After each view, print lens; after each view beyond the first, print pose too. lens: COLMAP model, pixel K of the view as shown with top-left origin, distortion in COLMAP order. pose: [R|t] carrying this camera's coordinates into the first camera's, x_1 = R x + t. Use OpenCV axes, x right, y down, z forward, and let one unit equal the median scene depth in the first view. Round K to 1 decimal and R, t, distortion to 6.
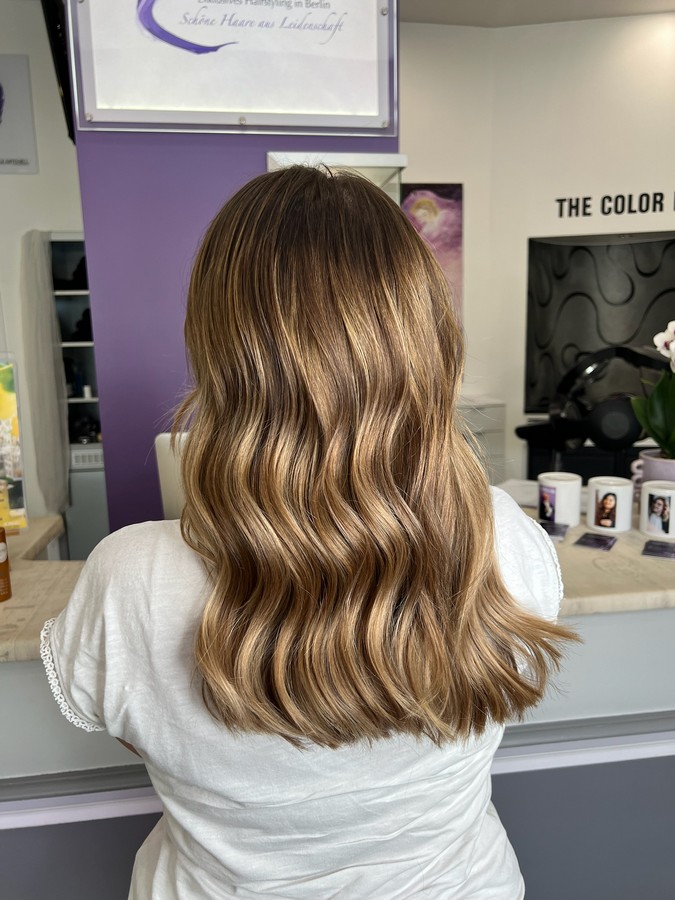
lens RADIAL K [[692.5, 0, 343.7], [0, 692.5, 451.3], [0, 0, 1]] dist [0.030573, -0.020634]
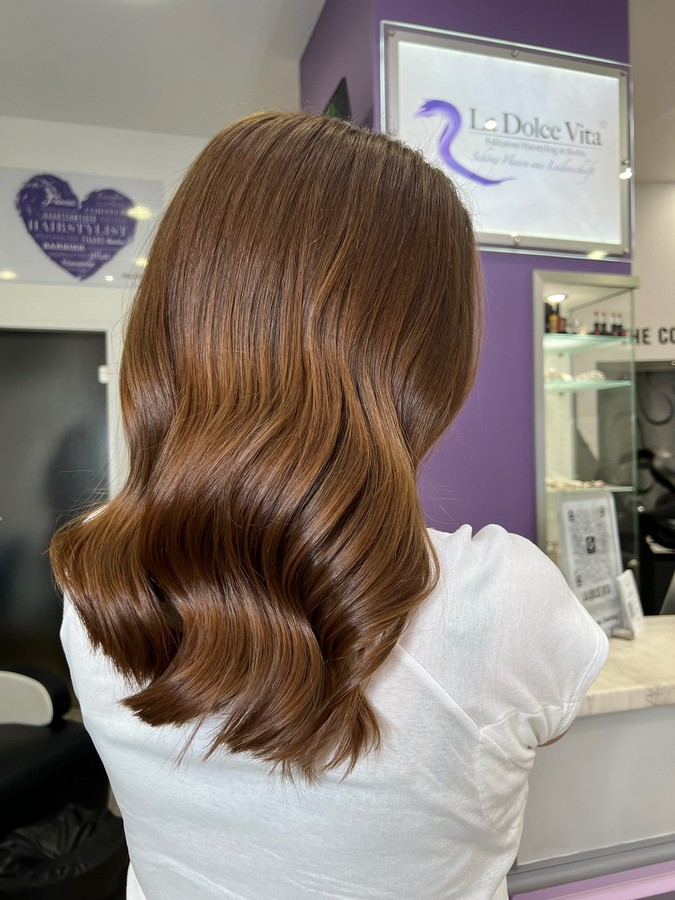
lens RADIAL K [[692.5, 0, 337.1], [0, 692.5, 452.0], [0, 0, 1]] dist [0.030573, -0.020634]
pose [[0.991390, 0.011931, 0.130399, -0.548828], [0.011893, 0.983520, -0.180406, 0.055198], [-0.130403, 0.180403, 0.974910, 0.004807]]
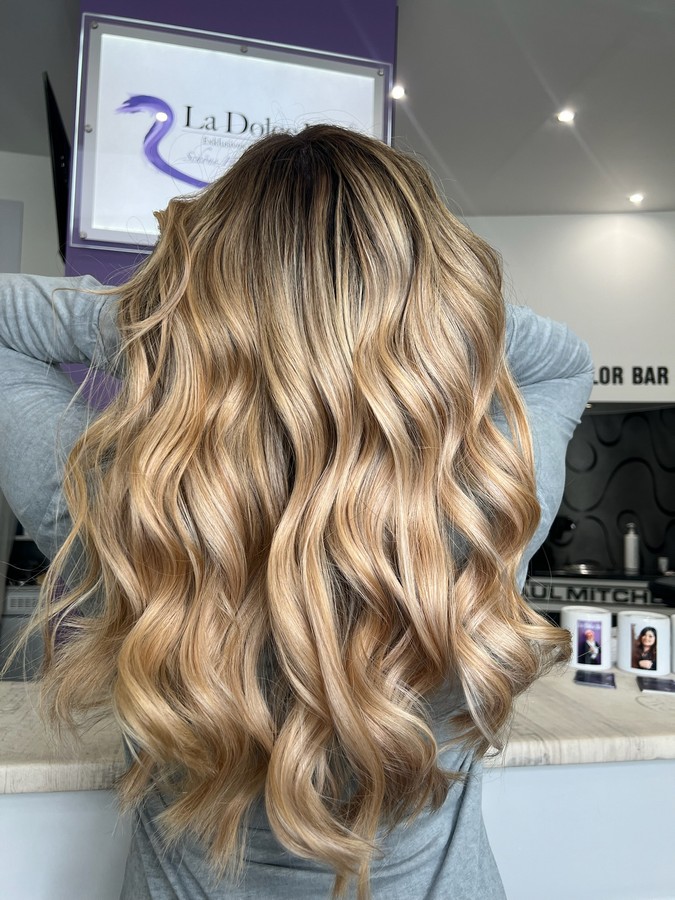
lens RADIAL K [[692.5, 0, 334.9], [0, 692.5, 451.9], [0, 0, 1]] dist [0.030573, -0.020634]
pose [[0.997295, 0.055593, 0.048093, -0.033172], [-0.042641, 0.970441, -0.237541, 0.040533], [-0.059877, 0.234848, 0.970186, 0.078142]]
